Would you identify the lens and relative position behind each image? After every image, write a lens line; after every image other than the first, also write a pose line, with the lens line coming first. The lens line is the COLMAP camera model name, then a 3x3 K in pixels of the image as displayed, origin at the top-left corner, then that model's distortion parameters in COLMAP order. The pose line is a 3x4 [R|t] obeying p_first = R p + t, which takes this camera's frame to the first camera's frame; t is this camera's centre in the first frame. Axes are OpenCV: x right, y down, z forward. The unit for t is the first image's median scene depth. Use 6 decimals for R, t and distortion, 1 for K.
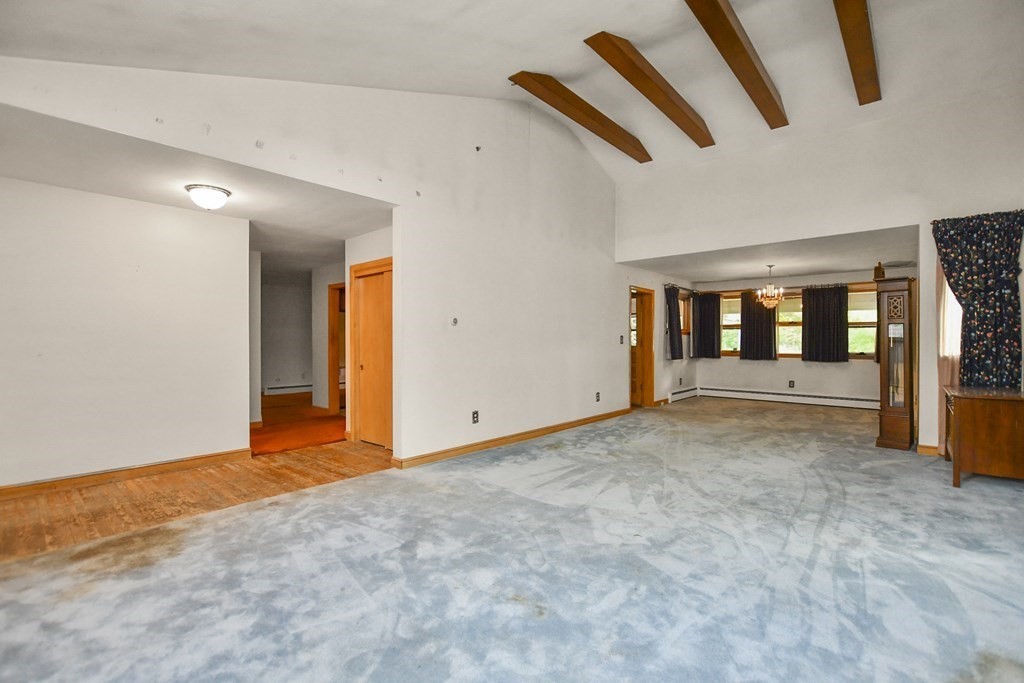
lens RADIAL K [[448.7, 0, 514.1], [0, 448.7, 343.2], [0, 0, 1]] dist [-0.004738, -0.000368]
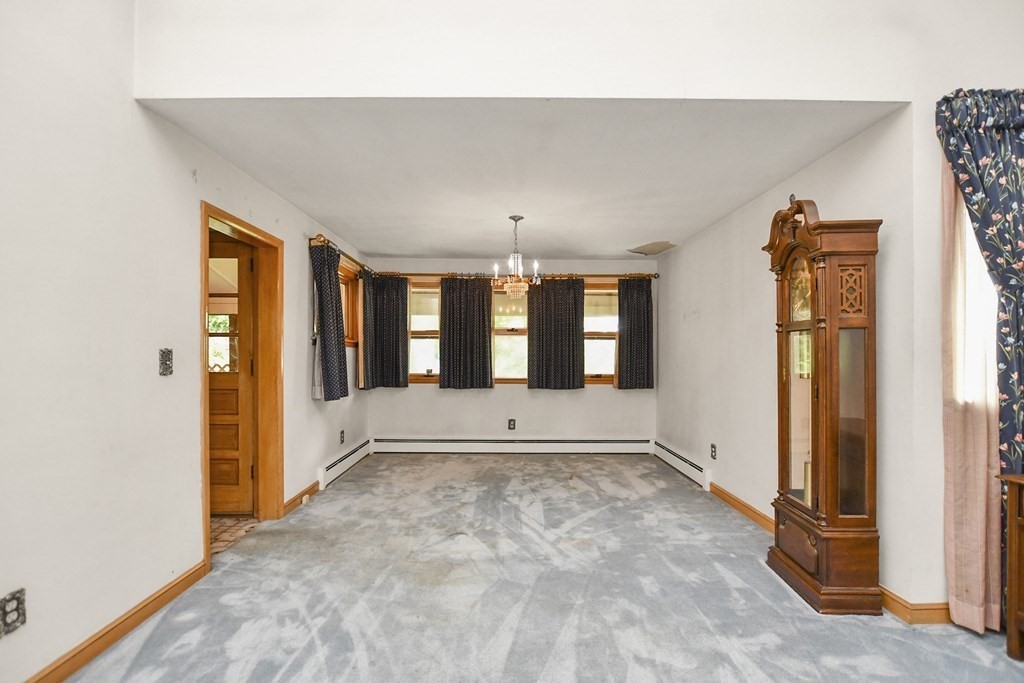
lens RADIAL K [[448.7, 0, 509.4], [0, 448.7, 356.4], [0, 0, 1]] dist [-0.004738, -0.000368]
pose [[0.738977, -0.004036, 0.673718, 0.176786], [0.001112, 0.999988, 0.004772, -0.010499], [-0.673729, -0.002777, 0.738973, 0.520245]]
